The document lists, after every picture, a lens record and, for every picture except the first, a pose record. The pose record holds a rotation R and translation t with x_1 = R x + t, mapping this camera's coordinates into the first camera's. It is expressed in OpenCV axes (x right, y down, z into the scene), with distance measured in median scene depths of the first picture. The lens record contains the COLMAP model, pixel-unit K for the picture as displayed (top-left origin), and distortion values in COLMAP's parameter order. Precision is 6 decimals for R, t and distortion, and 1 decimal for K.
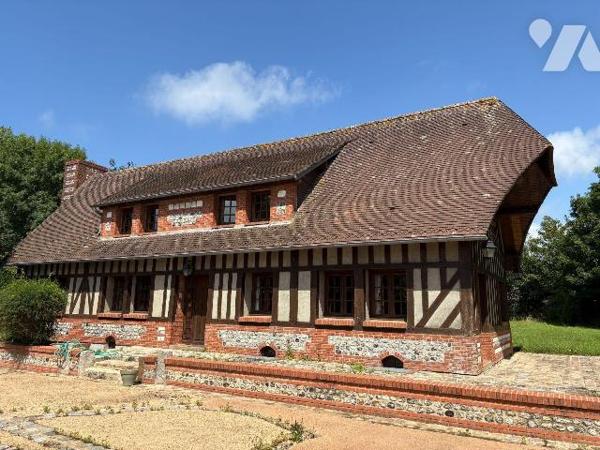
lens RADIAL K [[449.5, 0, 301.8], [0, 449.5, 224.1], [0, 0, 1]] dist [0.067925, -0.070514]
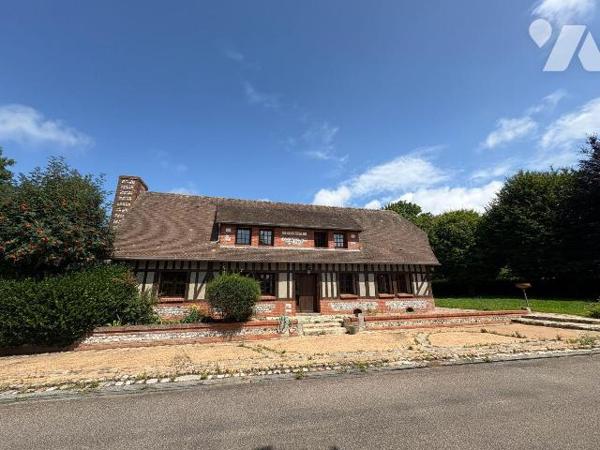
lens RADIAL K [[237.8, 0, 300.0], [0, 237.8, 225.0], [0, 0, 1]] dist [0.003293, -0.000496]
pose [[0.716290, 0.161043, 0.678965, -1.023324], [-0.102850, 0.986743, -0.125541, 0.047514], [-0.690182, 0.020092, 0.723357, 0.352135]]
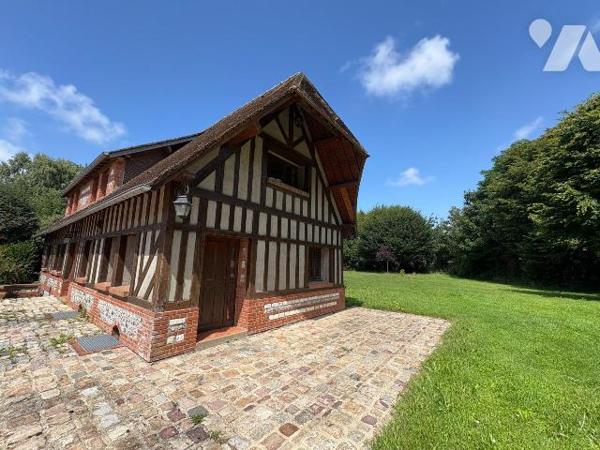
lens RADIAL K [[237.8, 0, 300.0], [0, 237.8, 225.0], [0, 0, 1]] dist [0.003293, -0.000496]
pose [[0.989136, -0.016991, -0.146018, 0.523554], [0.020435, 0.999546, 0.022124, 0.064490], [0.145576, -0.024868, 0.989034, 0.467244]]
